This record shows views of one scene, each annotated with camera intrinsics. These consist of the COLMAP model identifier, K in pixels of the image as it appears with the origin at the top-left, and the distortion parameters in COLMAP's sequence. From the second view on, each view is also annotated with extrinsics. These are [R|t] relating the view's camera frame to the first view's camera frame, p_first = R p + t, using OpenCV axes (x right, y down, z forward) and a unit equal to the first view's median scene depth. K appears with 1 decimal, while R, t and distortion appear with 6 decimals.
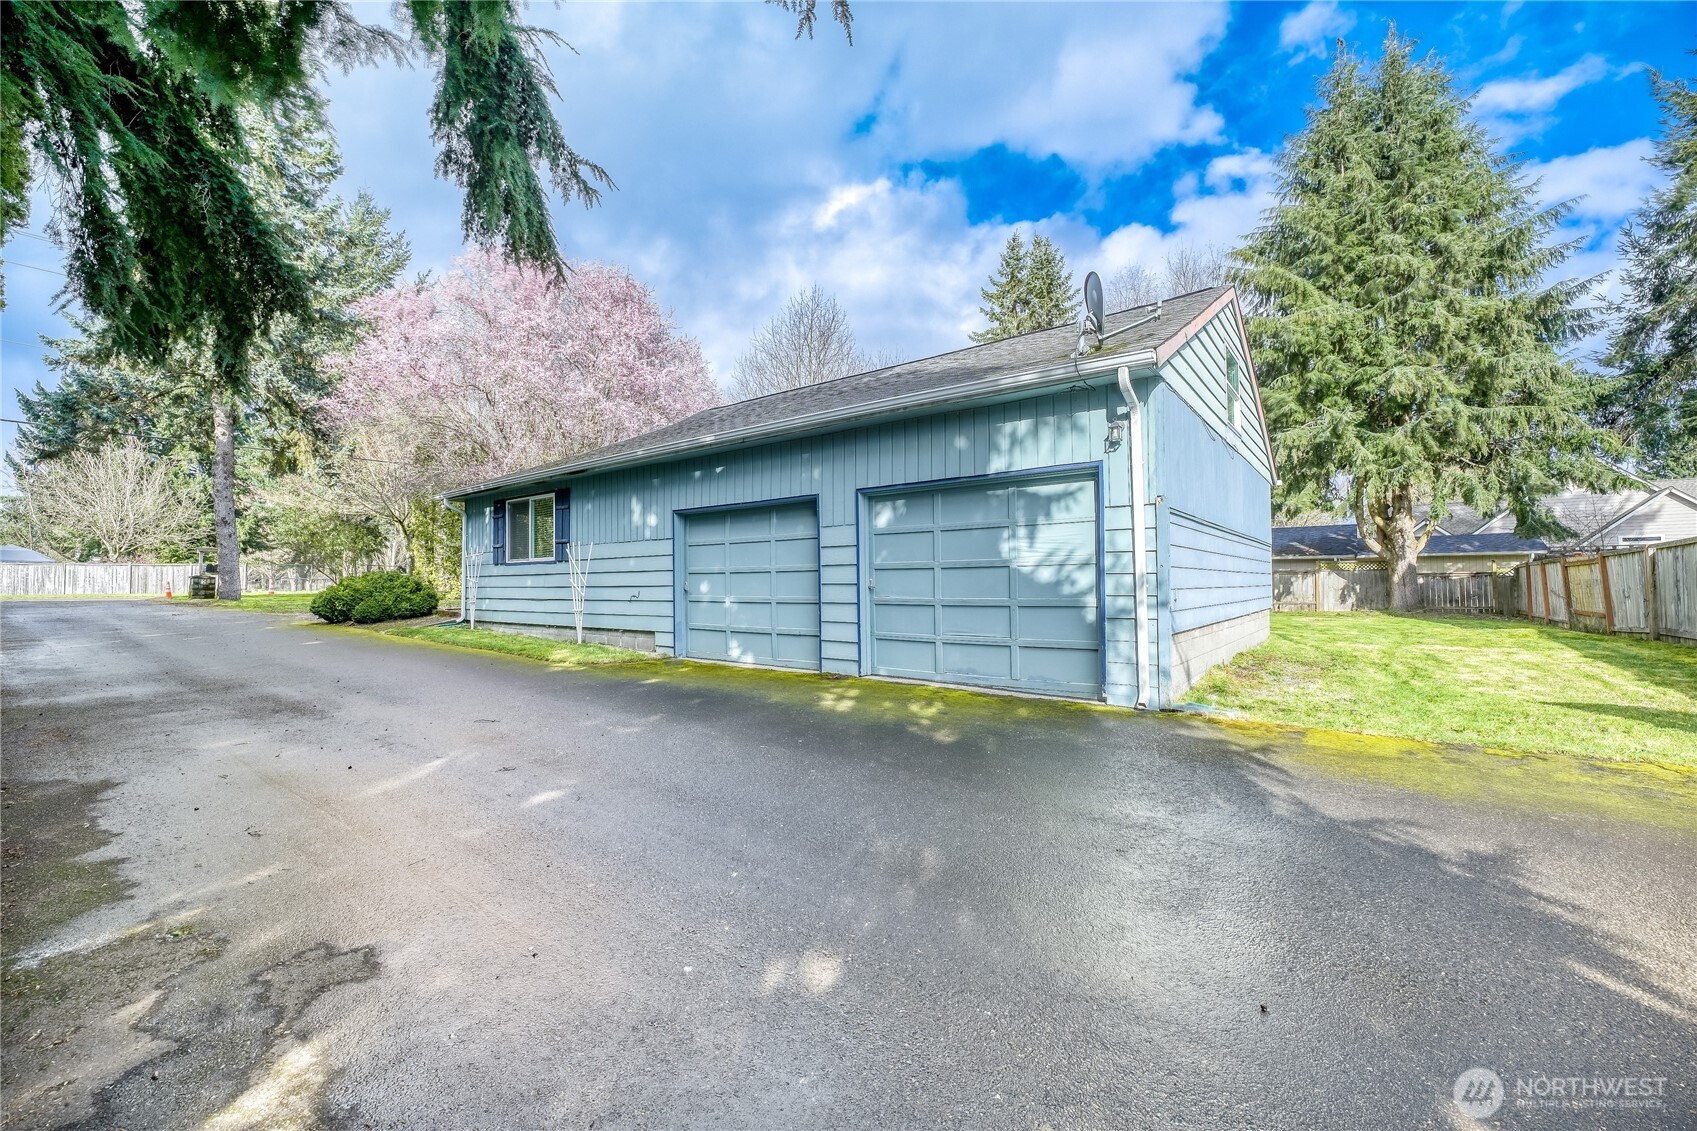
lens RADIAL K [[688.0, 0, 853.8], [0, 688.0, 569.4], [0, 0, 1]] dist [-0.014865, 0.001163]
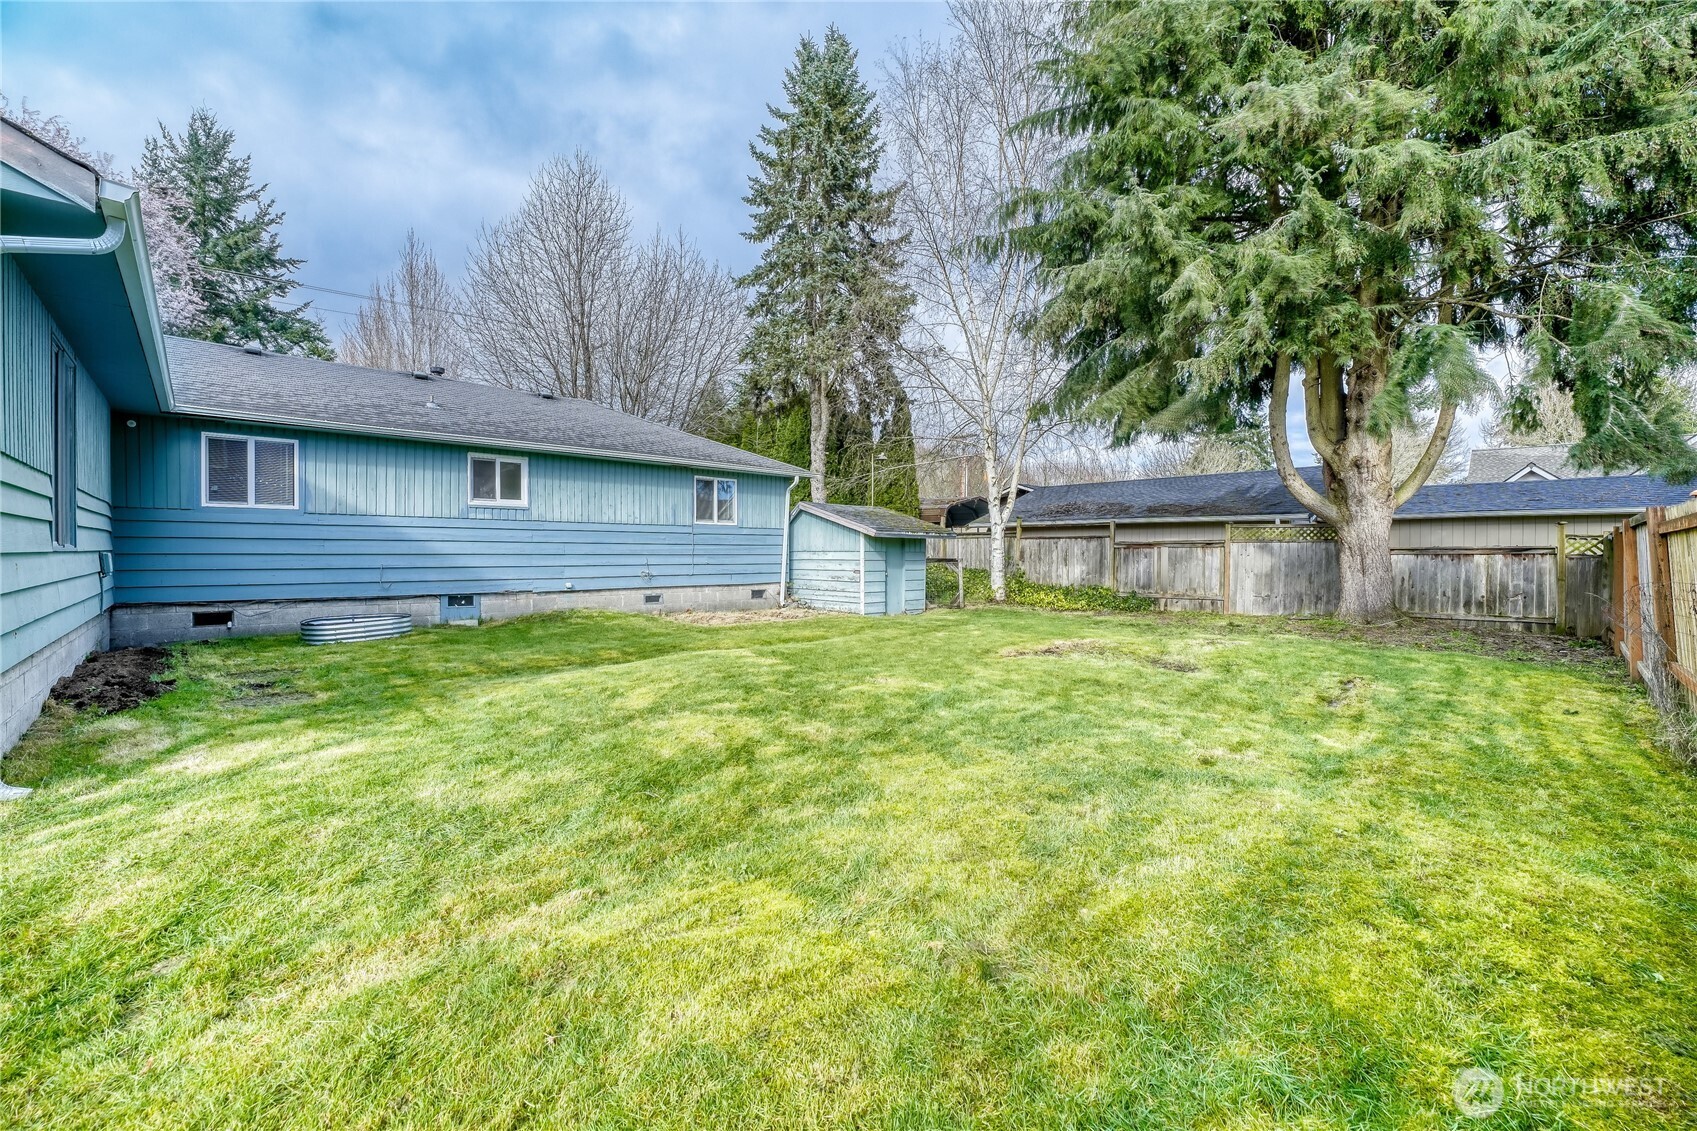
lens RADIAL K [[688.0, 0, 843.1], [0, 688.0, 553.7], [0, 0, 1]] dist [-0.014865, 0.001163]
pose [[0.987149, 0.006639, -0.159666, 0.501256], [-0.001704, 0.999517, 0.031025, -0.004805], [0.159795, -0.030354, 0.986683, 0.434002]]
